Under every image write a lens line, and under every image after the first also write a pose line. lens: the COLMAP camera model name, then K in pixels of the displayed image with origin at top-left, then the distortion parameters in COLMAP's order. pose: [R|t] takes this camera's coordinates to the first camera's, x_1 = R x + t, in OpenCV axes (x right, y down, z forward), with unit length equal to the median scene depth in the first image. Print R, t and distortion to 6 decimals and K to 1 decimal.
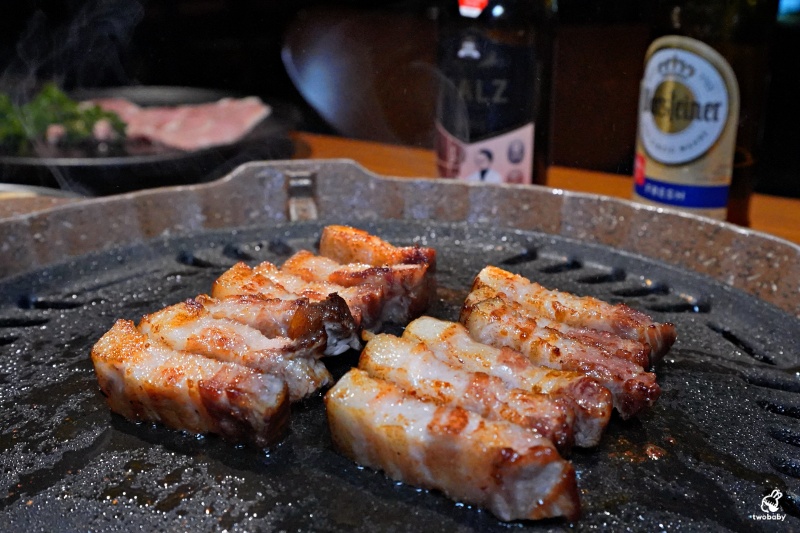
lens RADIAL K [[965.4, 0, 409.6], [0, 965.4, 266.0], [0, 0, 1]] dist [-0.003121, 0.038097]
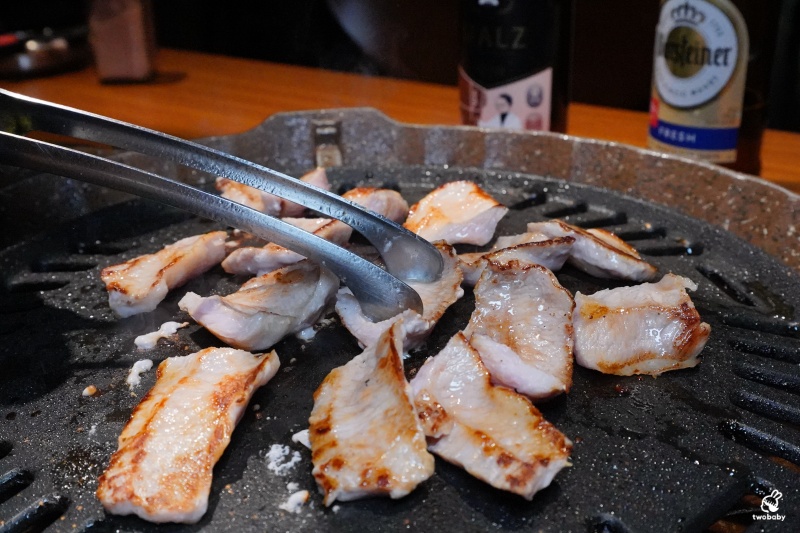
lens RADIAL K [[965.4, 0, 409.6], [0, 965.4, 266.0], [0, 0, 1]] dist [-0.003121, 0.038097]
pose [[0.998442, -0.002324, -0.055753, 0.037864], [0.006785, 0.996775, 0.079957, -0.022286], [0.055387, -0.080210, 0.995238, -0.067665]]
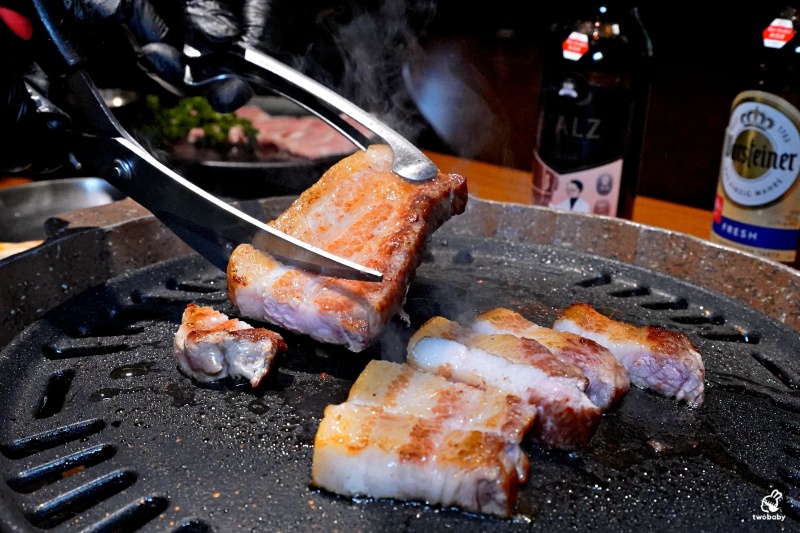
lens RADIAL K [[965.4, 0, 409.6], [0, 965.4, 266.0], [0, 0, 1]] dist [-0.003121, 0.038097]
pose [[0.991018, 0.081007, -0.106403, 0.016969], [-0.081741, 0.996650, -0.002543, -0.005135], [0.105841, 0.011217, 0.994320, -0.130763]]
